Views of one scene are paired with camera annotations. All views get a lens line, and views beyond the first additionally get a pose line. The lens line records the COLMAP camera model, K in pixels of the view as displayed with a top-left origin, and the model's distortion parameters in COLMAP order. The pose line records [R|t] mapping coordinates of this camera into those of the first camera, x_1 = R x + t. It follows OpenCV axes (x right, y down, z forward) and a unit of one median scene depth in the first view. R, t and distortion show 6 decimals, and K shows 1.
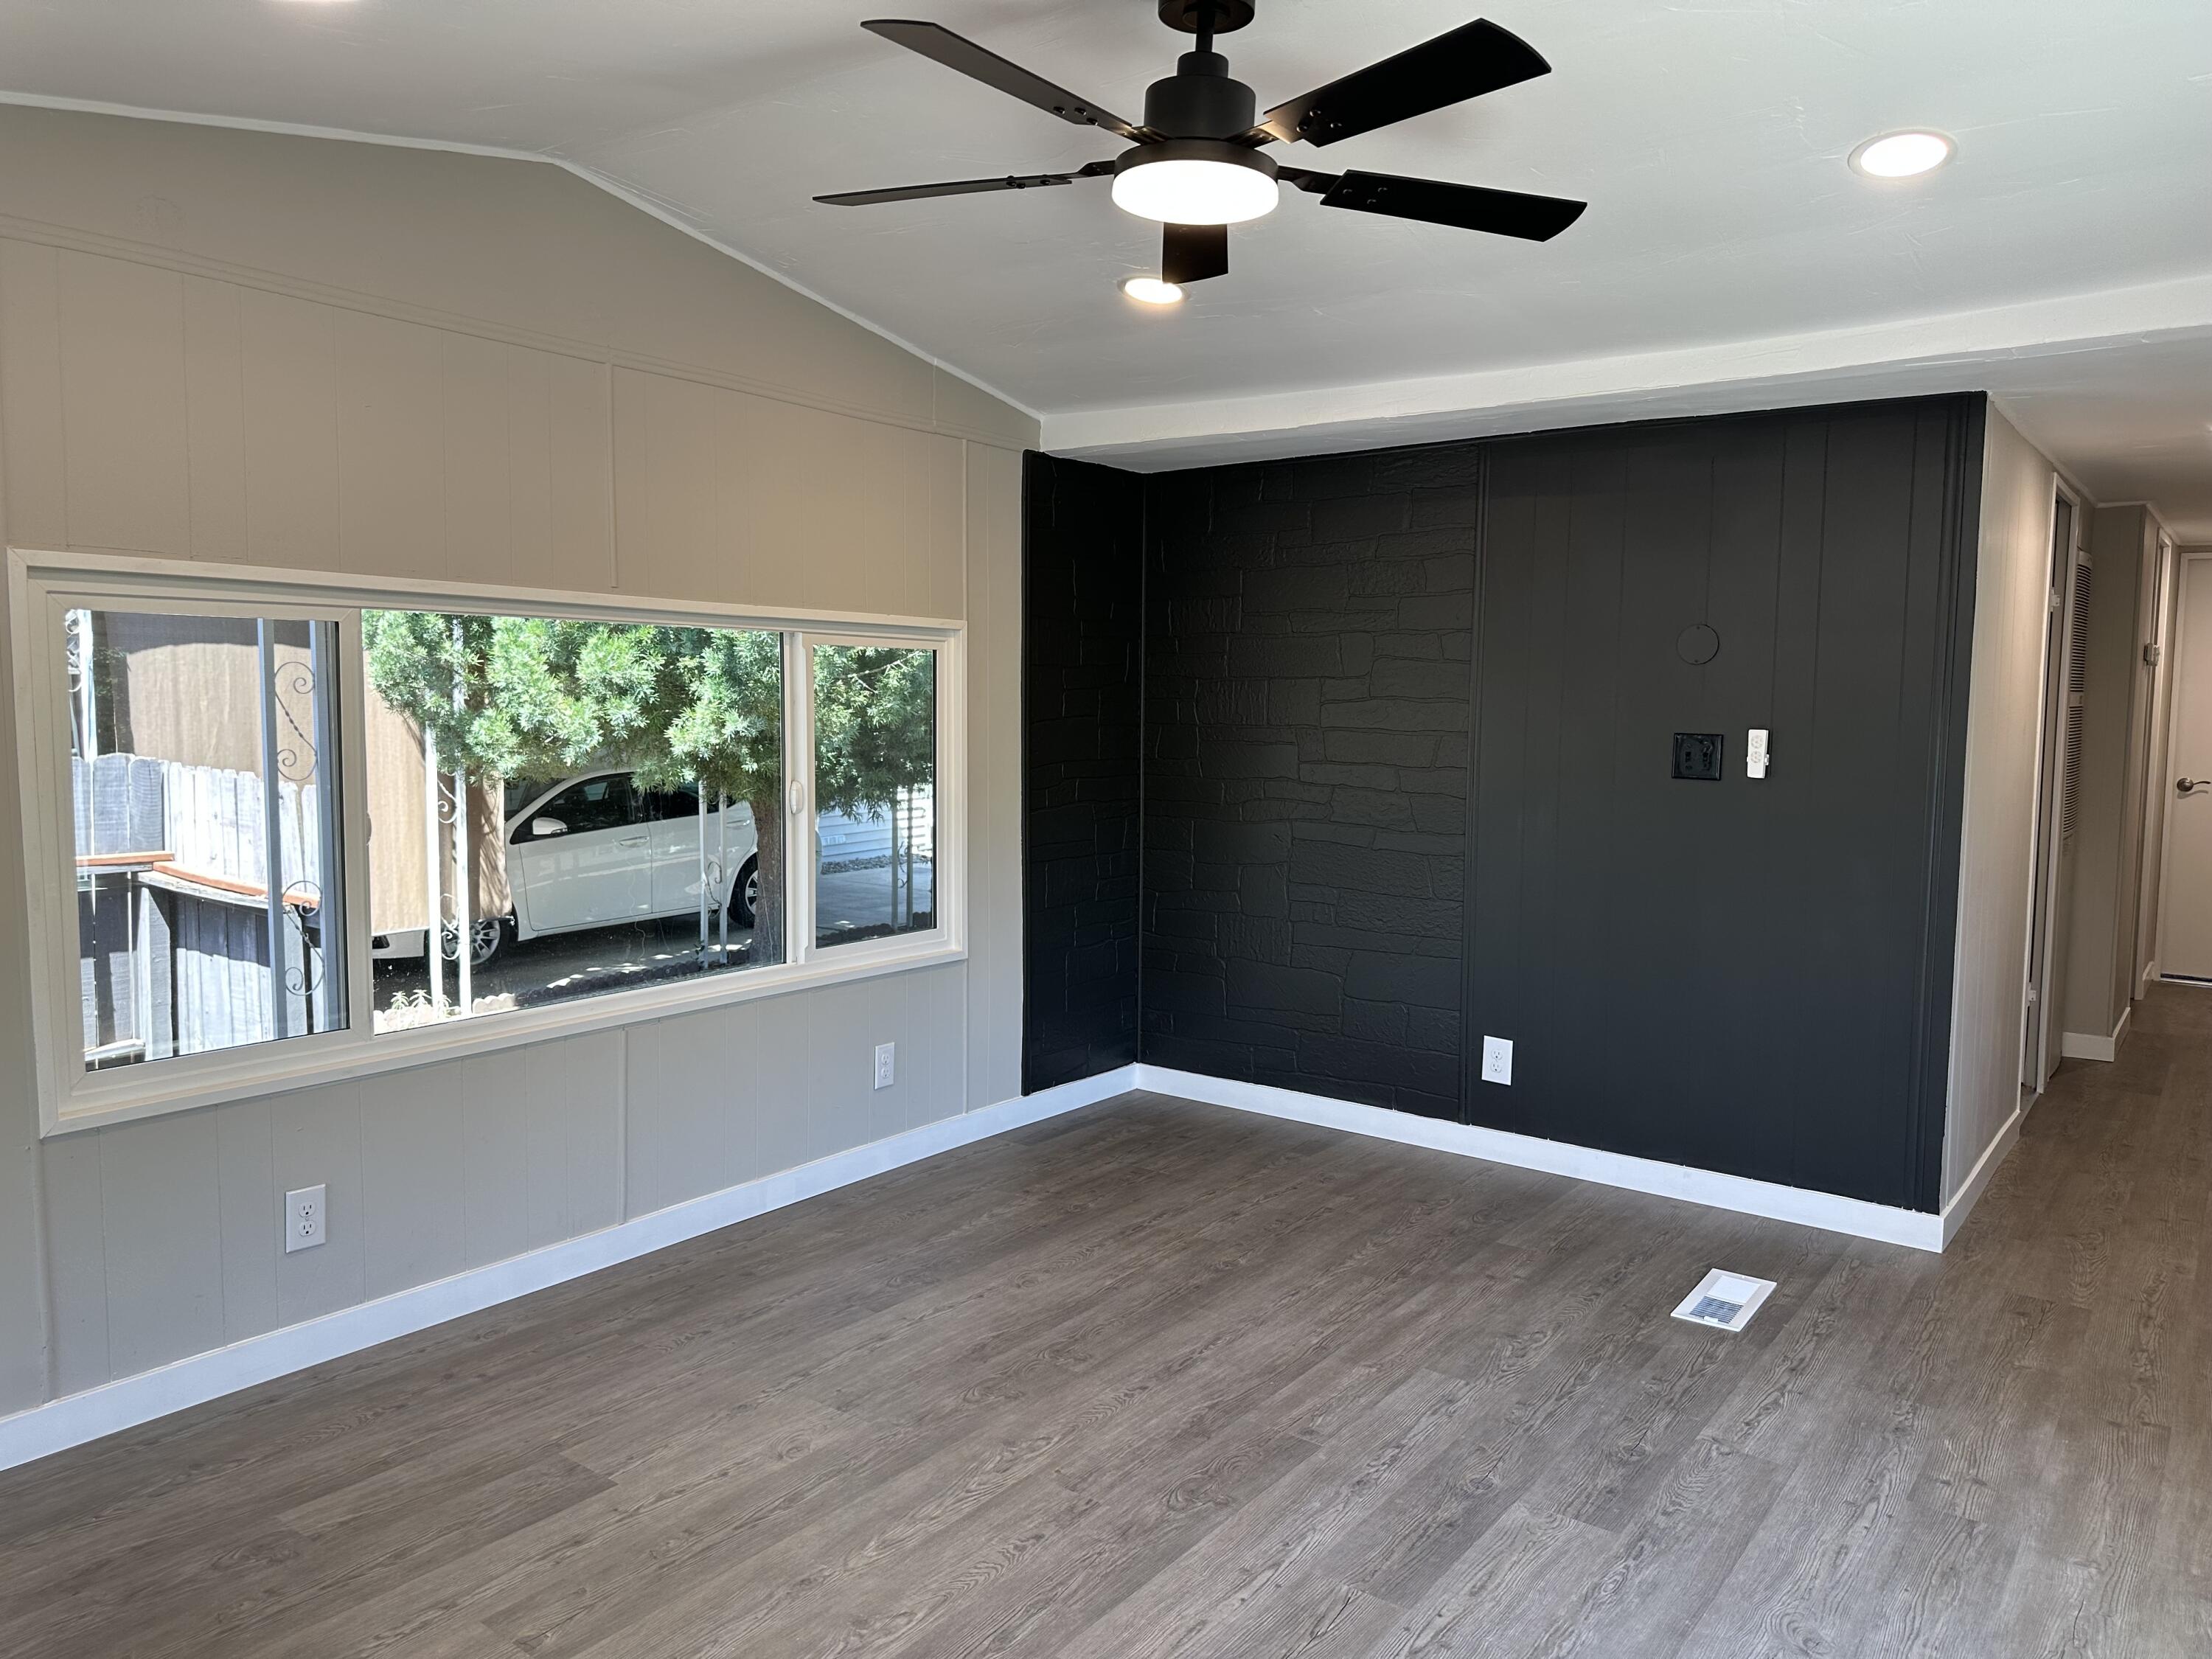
lens RADIAL K [[1502.1, 0, 1111.1], [0, 1502.1, 877.4], [0, 0, 1]] dist [0.057152, -0.075986]
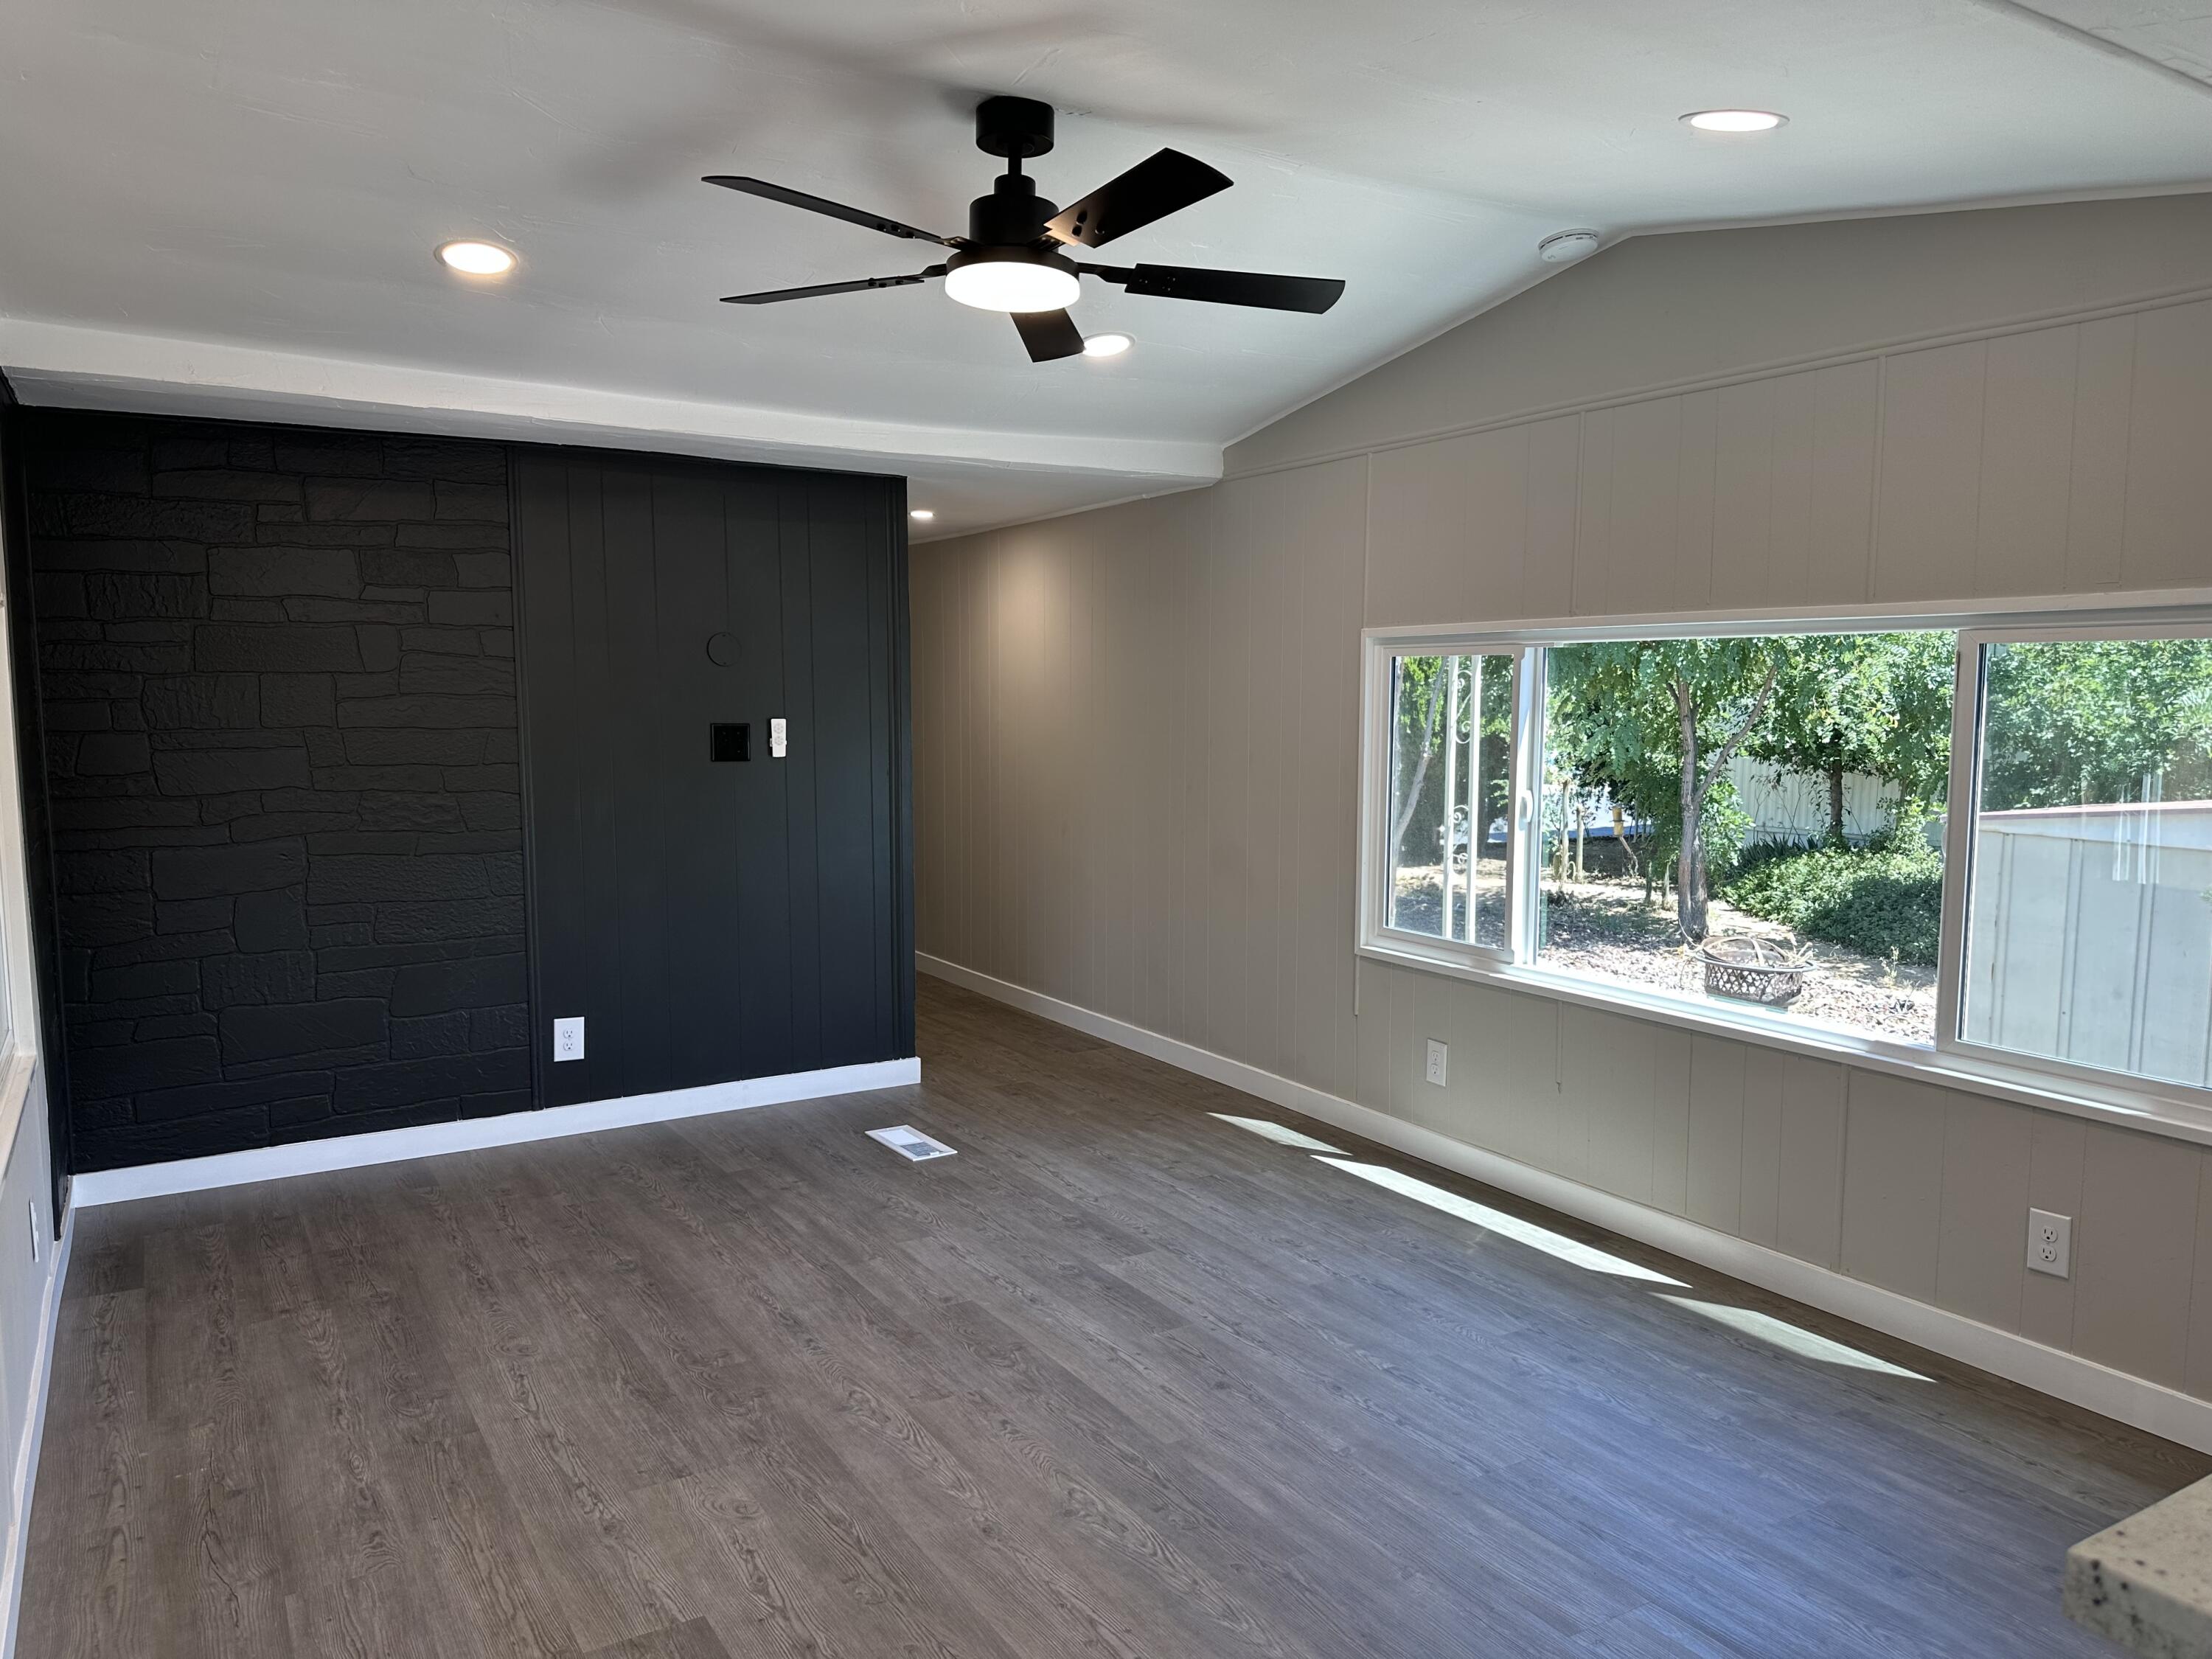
lens RADIAL K [[1503.7, 0, 1053.9], [0, 1503.7, 833.3], [0, 0, 1]] dist [0.198026, -0.334575]
pose [[0.411126, -0.097174, 0.906384, -0.756000], [0.123098, 0.991113, 0.050422, -0.044718], [-0.903229, 0.090844, 0.419435, 0.314967]]
